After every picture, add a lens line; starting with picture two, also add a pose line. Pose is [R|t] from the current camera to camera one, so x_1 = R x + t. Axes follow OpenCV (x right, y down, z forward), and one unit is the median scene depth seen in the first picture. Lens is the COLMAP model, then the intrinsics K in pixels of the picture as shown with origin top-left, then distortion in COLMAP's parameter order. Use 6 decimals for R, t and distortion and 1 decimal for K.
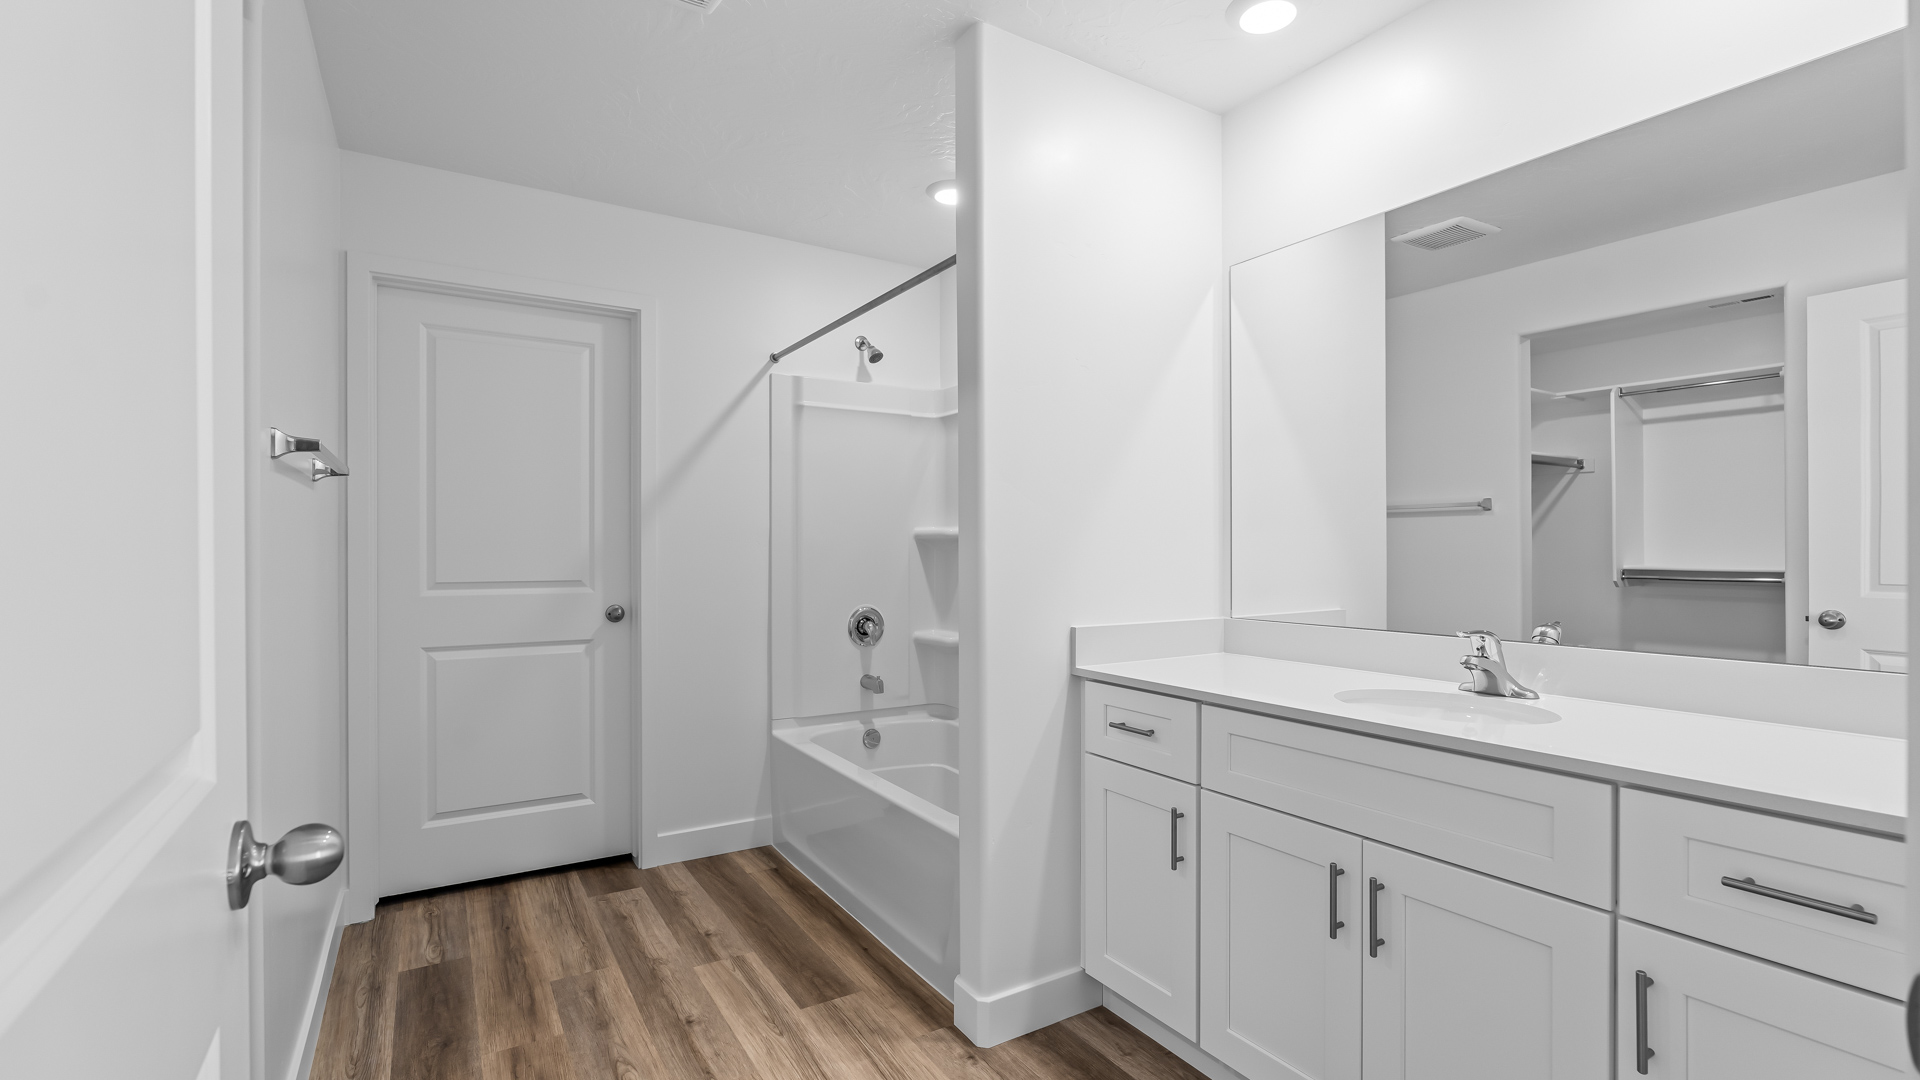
lens RADIAL K [[850.6, 0, 959.0], [0, 850.6, 549.7], [0, 0, 1]] dist [-0.000791, -0.000028]
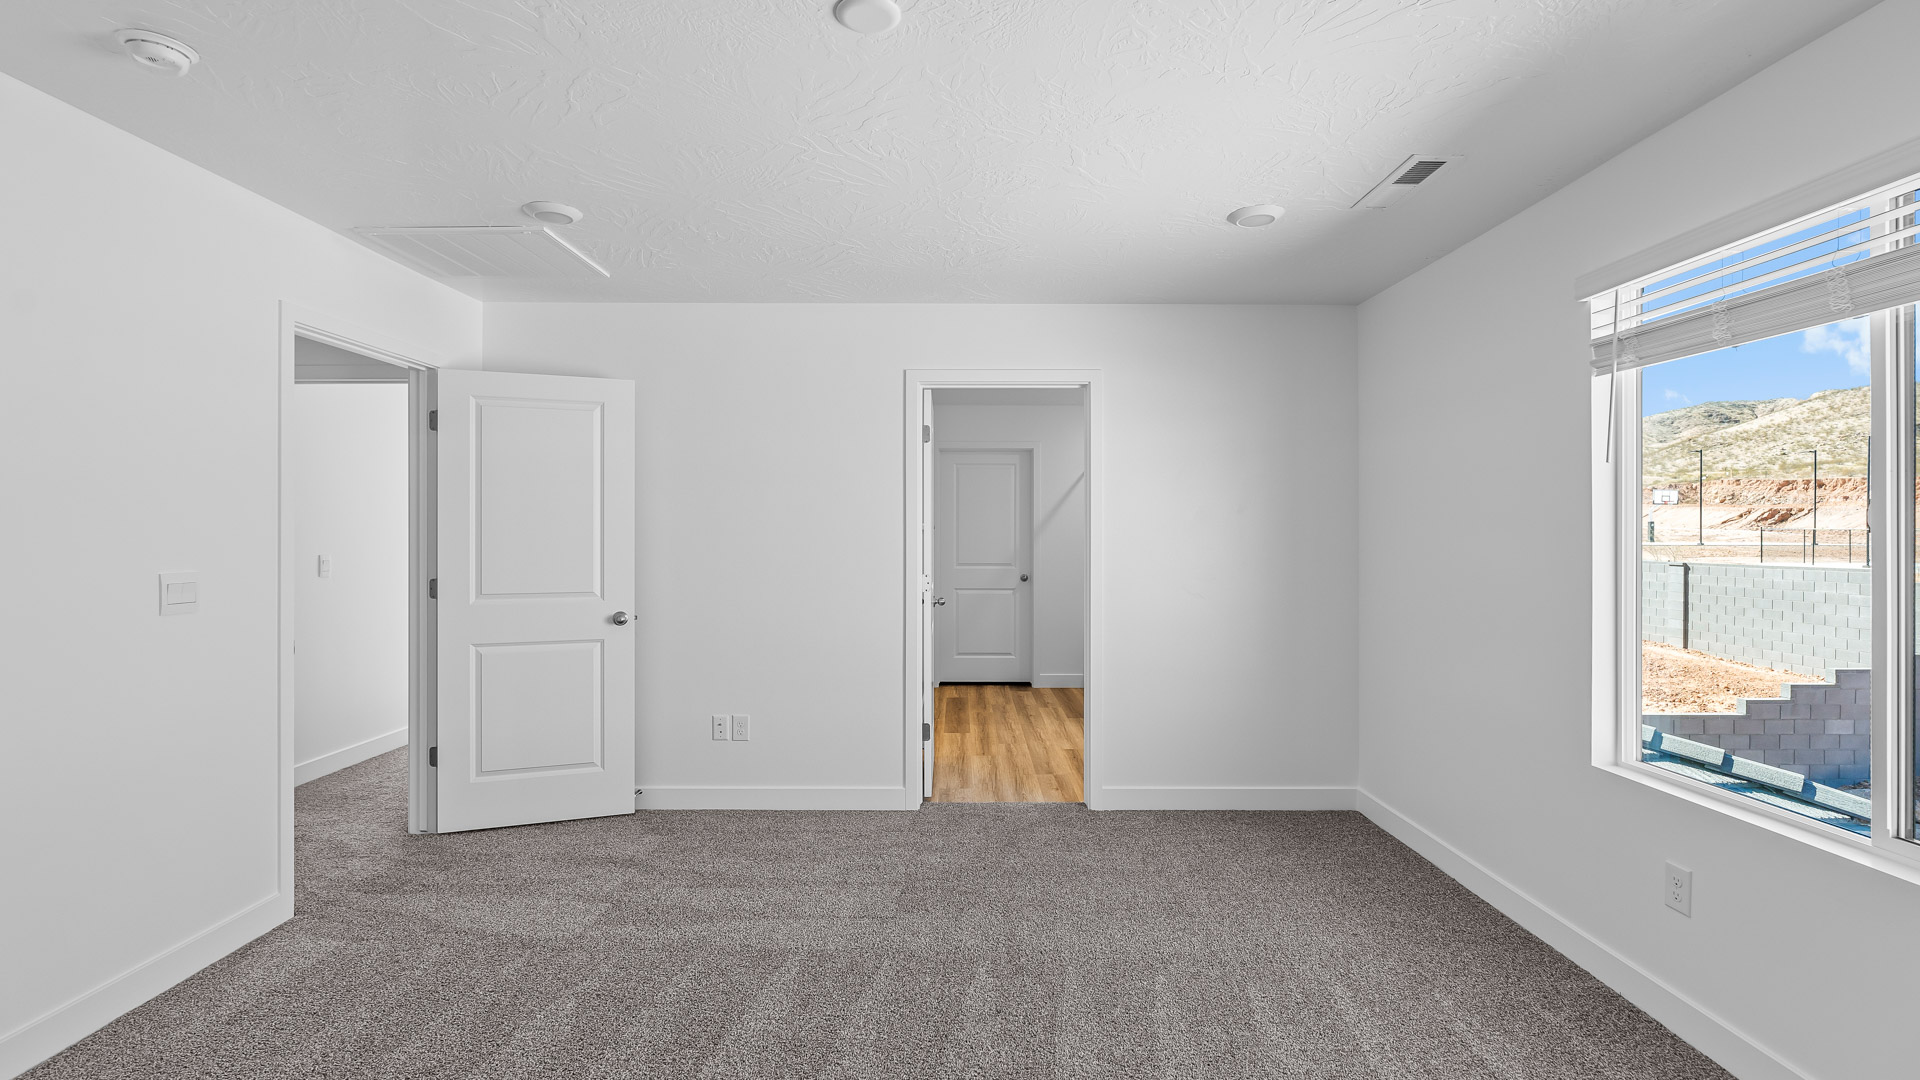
lens RADIAL K [[850.6, 0, 960.2], [0, 850.6, 539.0], [0, 0, 1]] dist [-0.000791, -0.000028]
pose [[0.849968, 0.005827, -0.526801, 0.688421], [-0.005347, 0.999983, 0.002433, -0.037409], [0.526807, 0.000749, 0.849985, -1.095855]]
